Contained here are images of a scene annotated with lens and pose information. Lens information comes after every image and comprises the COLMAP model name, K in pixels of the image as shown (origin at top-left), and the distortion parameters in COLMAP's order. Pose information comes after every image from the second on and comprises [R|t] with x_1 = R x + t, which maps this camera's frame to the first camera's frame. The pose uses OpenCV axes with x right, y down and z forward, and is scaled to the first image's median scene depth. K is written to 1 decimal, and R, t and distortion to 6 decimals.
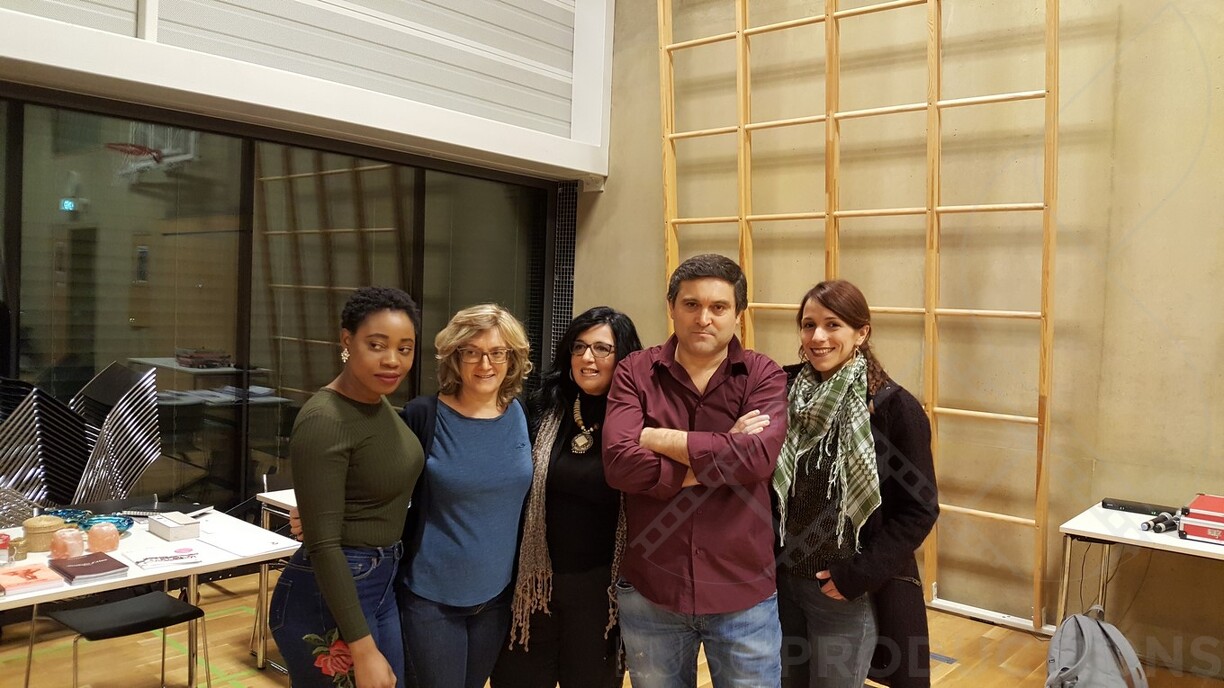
lens RADIAL K [[996.6, 0, 582.9], [0, 996.6, 344.7], [0, 0, 1]] dist [0.227288, -0.551775]
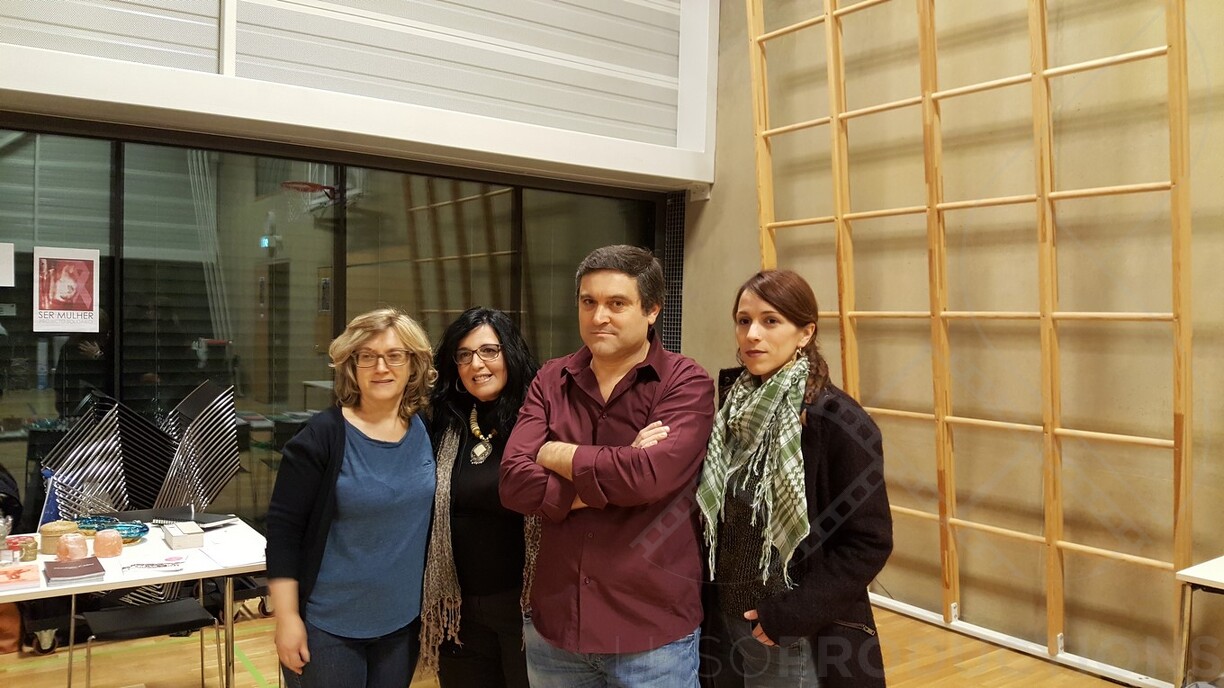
lens RADIAL K [[984.5, 0, 569.3], [0, 984.5, 364.5], [0, 0, 1]] dist [0.151513, -0.316904]
pose [[0.966554, -0.010229, -0.256258, 0.295163], [0.008142, 0.999925, -0.009202, 0.022124], [0.256333, 0.006808, 0.966565, 0.147700]]
